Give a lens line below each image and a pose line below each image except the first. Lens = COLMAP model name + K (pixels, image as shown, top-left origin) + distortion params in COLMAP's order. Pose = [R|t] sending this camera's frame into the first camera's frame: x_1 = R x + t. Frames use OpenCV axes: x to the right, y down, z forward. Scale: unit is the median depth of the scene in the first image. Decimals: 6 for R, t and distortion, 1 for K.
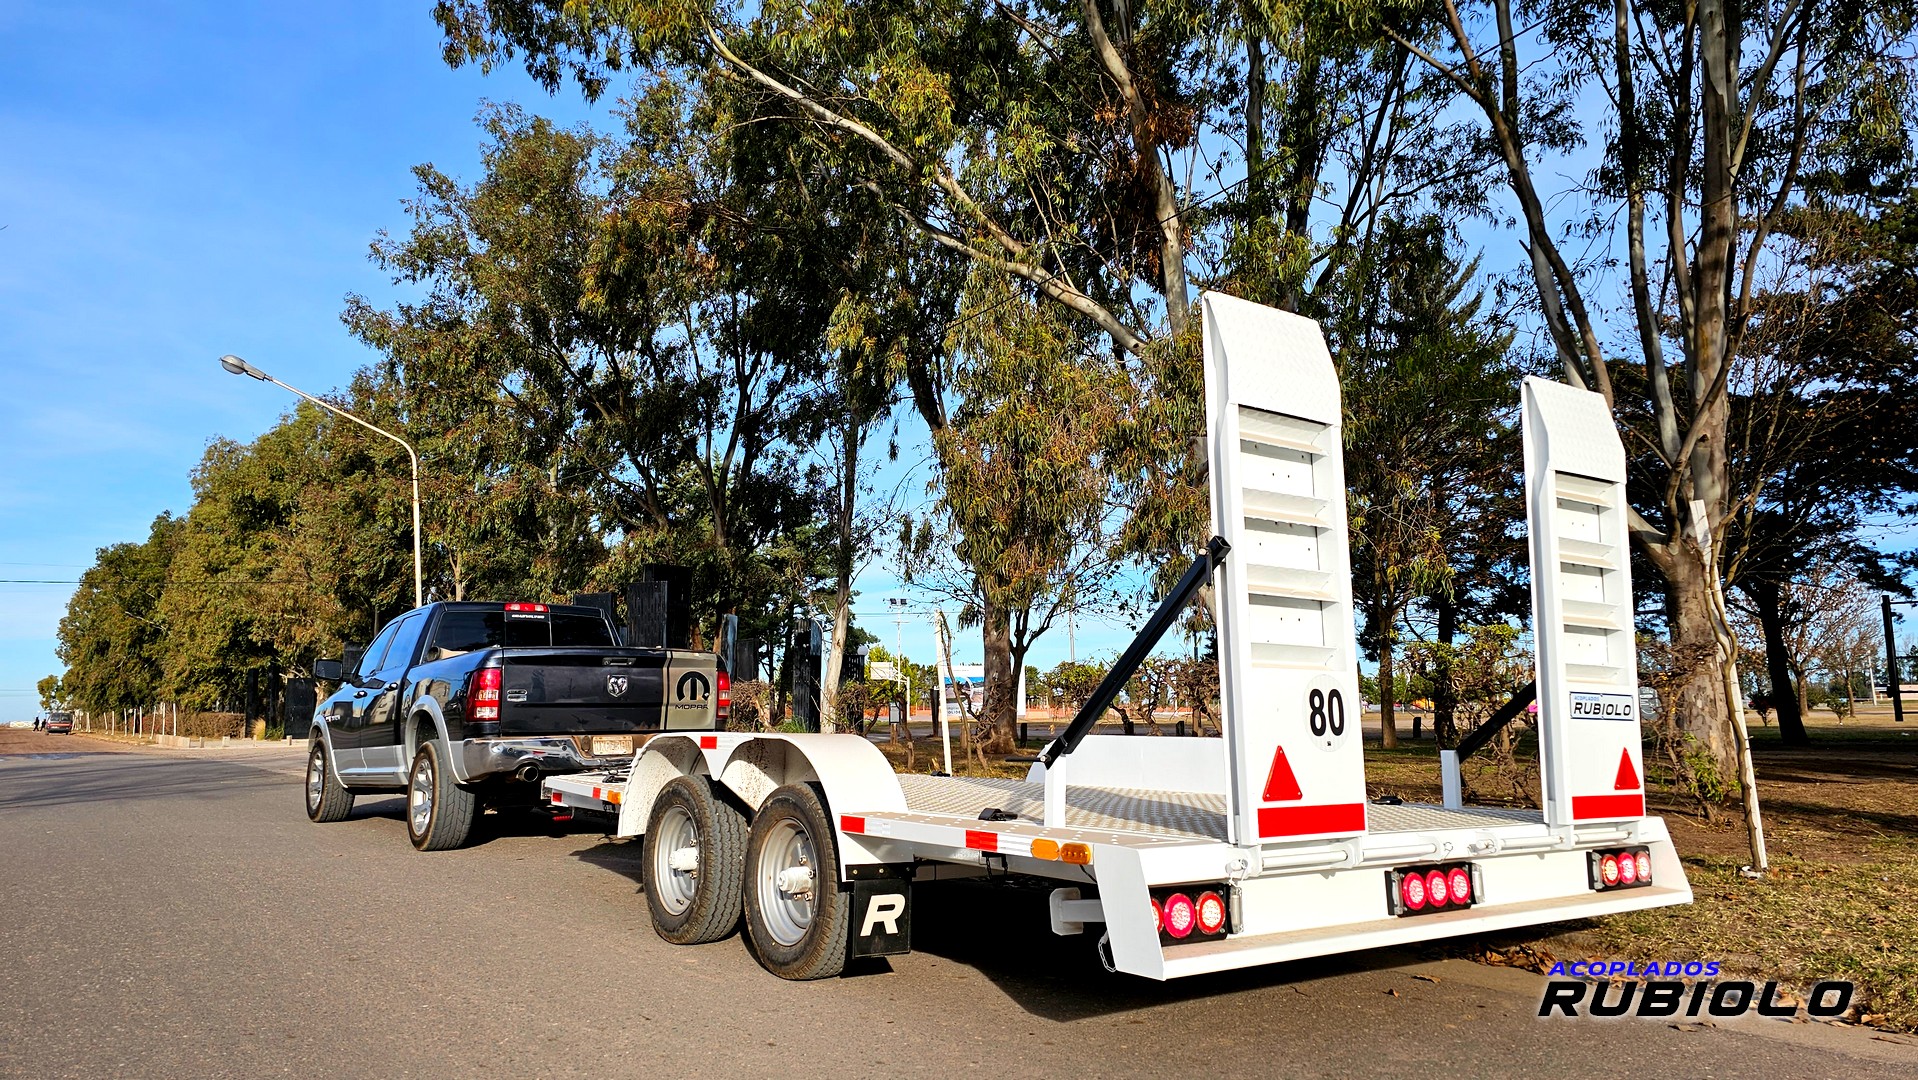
lens RADIAL K [[1258.7, 0, 970.7], [0, 1258.7, 542.6], [0, 0, 1]] dist [0.095390, -0.100208]
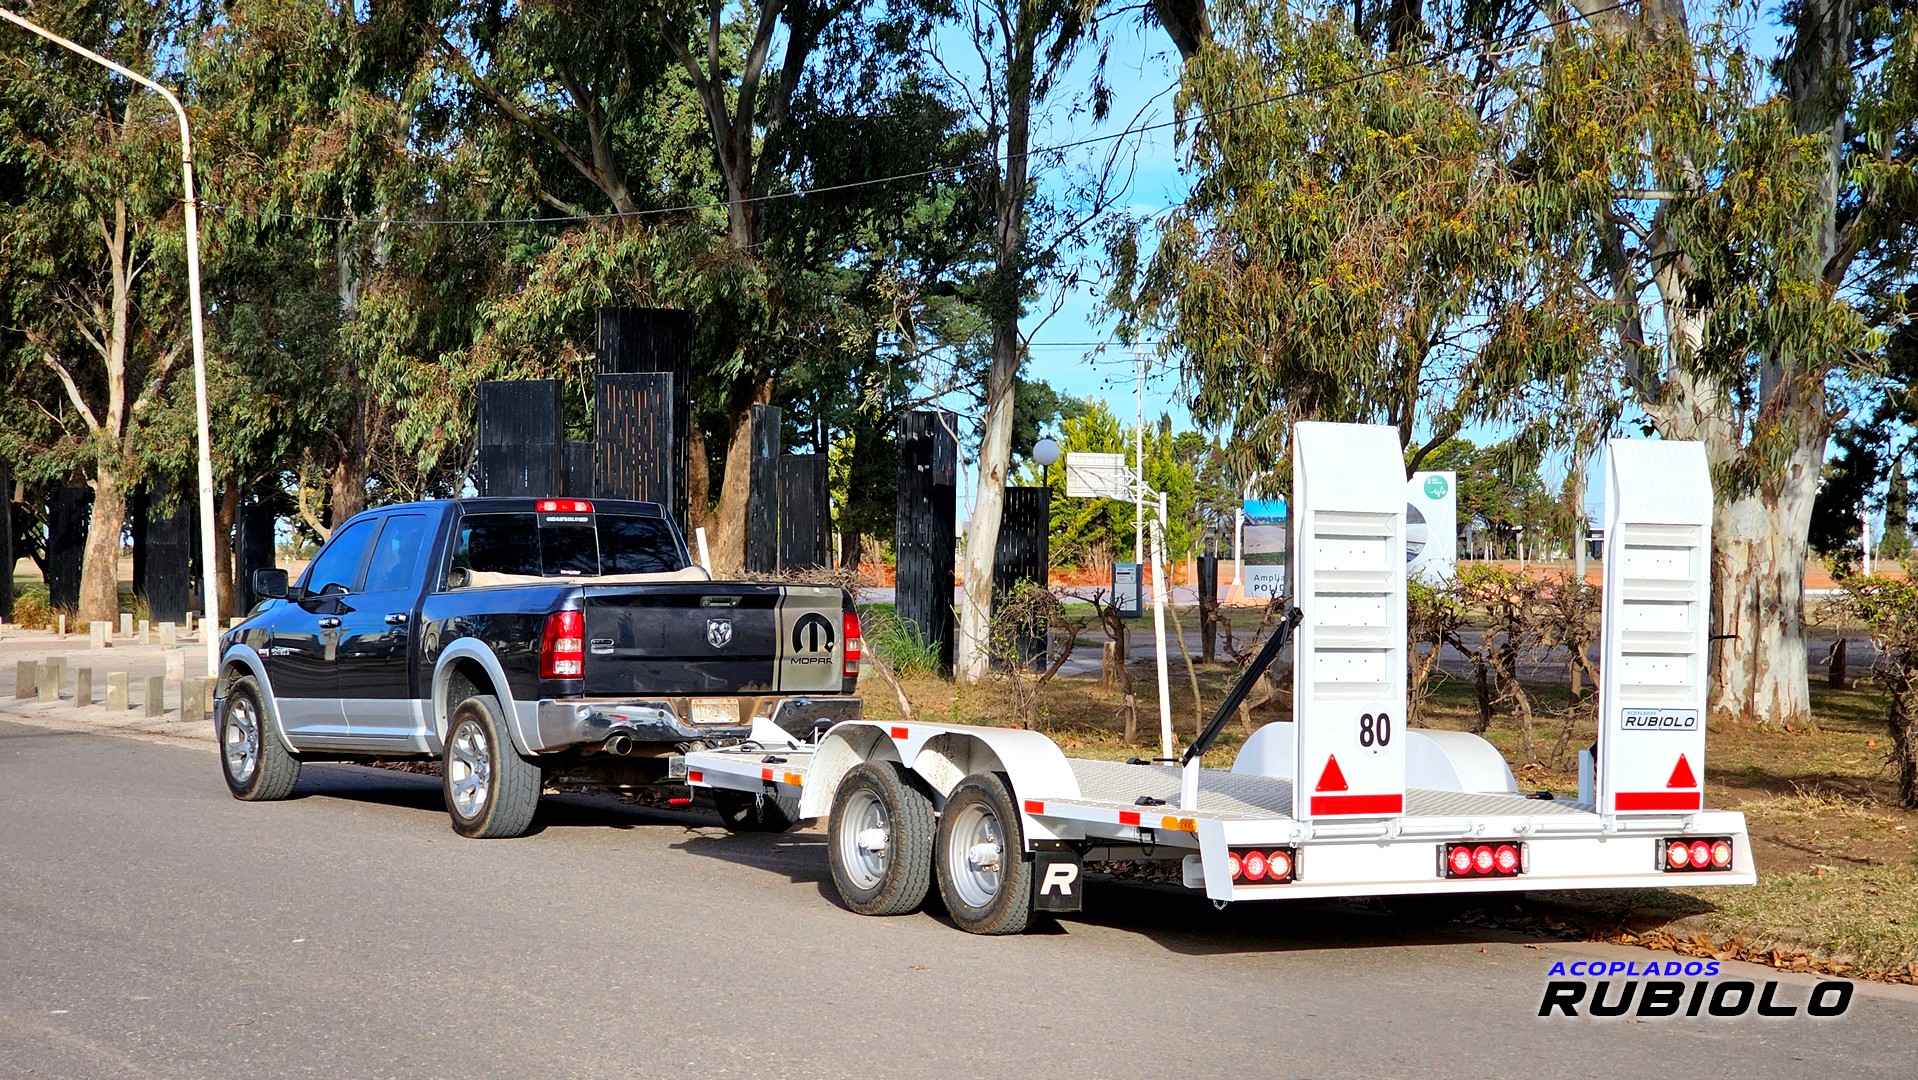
lens RADIAL K [[3548.6, 0, 1017.5], [0, 3548.6, 540.9], [0, 0, 1]] dist [-0.655950, 10.080000]
pose [[0.995588, 0.014256, -0.092740, 0.147624], [-0.002420, 0.991963, 0.126502, -0.336402], [0.093798, -0.125720, 0.987622, -1.697947]]
